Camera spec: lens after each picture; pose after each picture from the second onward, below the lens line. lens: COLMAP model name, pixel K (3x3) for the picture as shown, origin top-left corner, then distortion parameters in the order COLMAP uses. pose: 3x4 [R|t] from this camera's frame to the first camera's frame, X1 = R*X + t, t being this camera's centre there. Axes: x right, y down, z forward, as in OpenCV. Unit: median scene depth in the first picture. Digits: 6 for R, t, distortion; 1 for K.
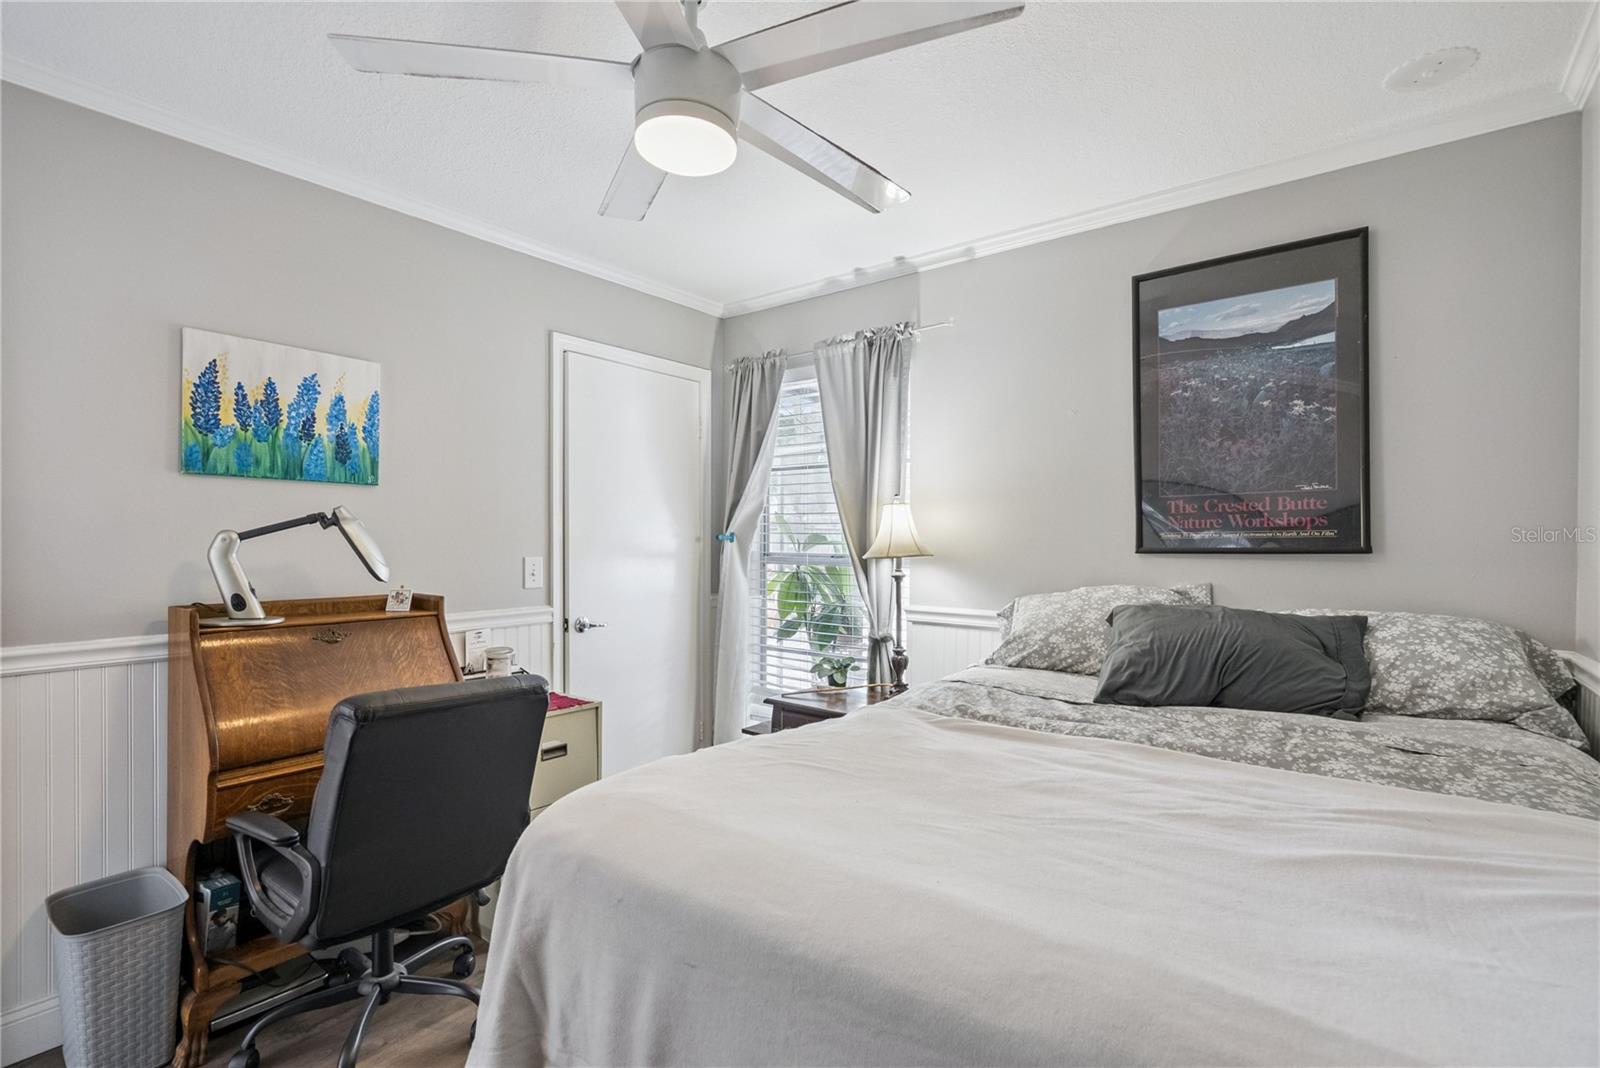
lens RADIAL K [[744.6, 0, 801.8], [0, 744.6, 539.1], [0, 0, 1]] dist [-0.005580, 0.003212]
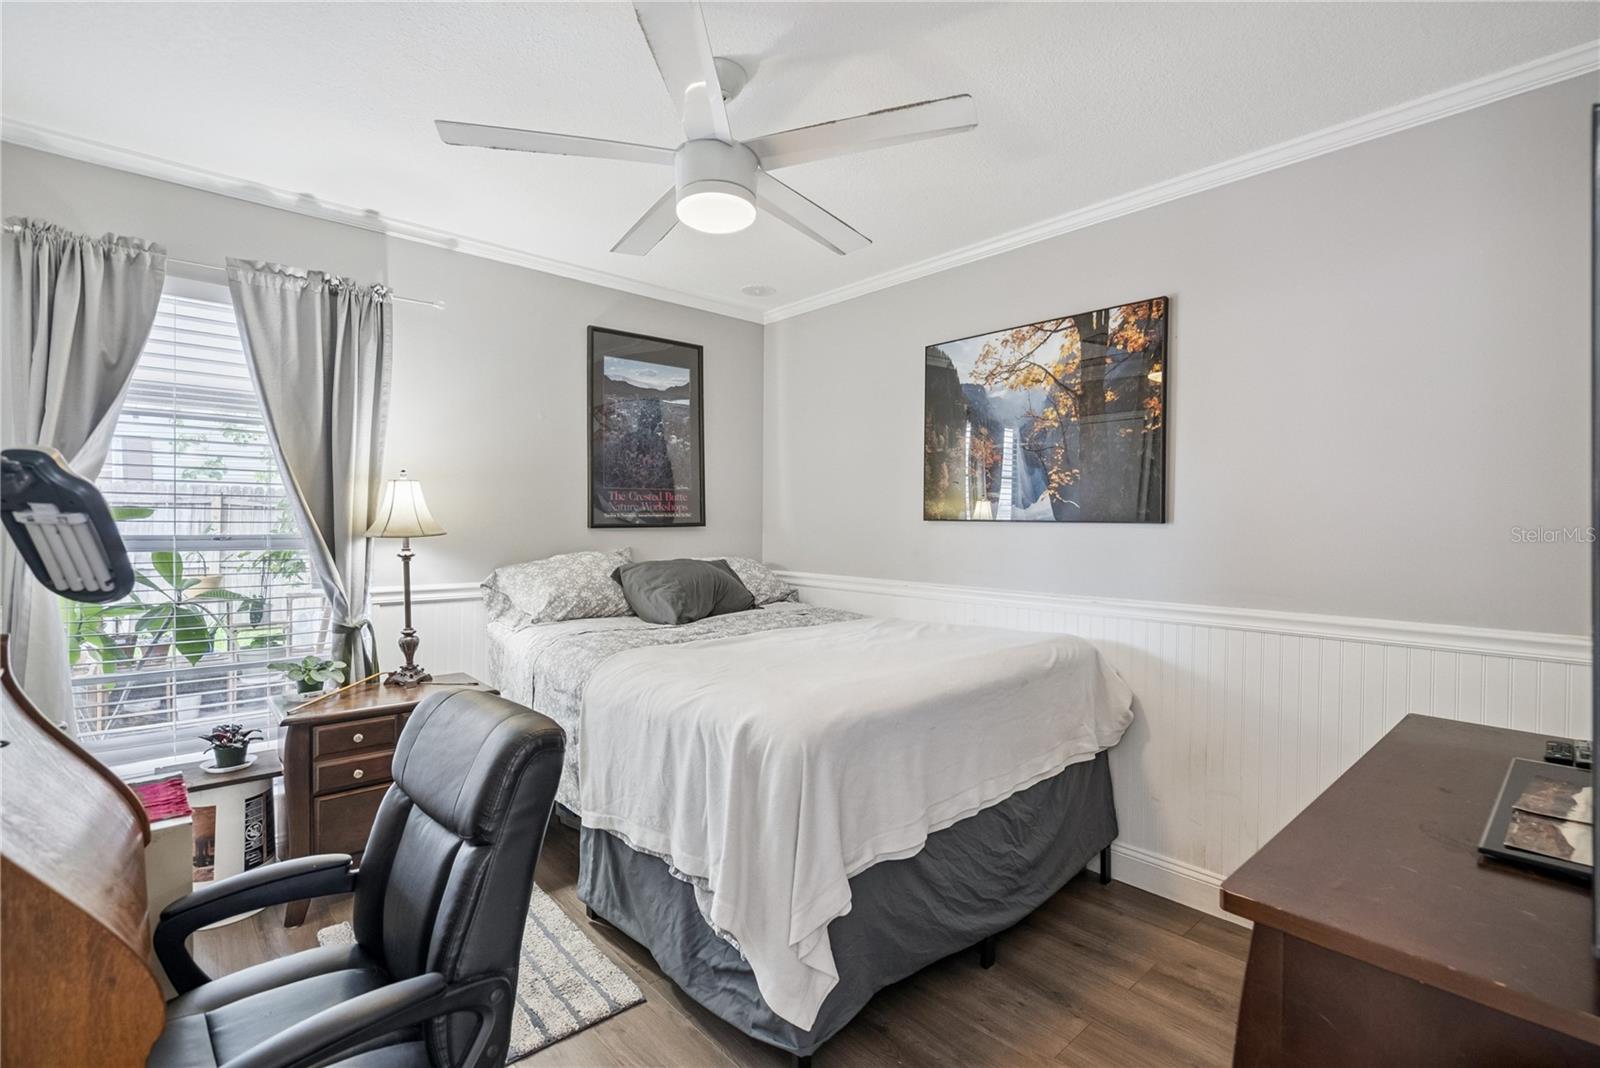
lens RADIAL K [[744.6, 0, 801.2], [0, 744.6, 527.4], [0, 0, 1]] dist [-0.005580, 0.003212]
pose [[0.163047, -0.011117, 0.986556, -0.843996], [-0.005646, 0.999910, 0.012201, -0.001169], [-0.986602, -0.007559, 0.162969, 0.393231]]
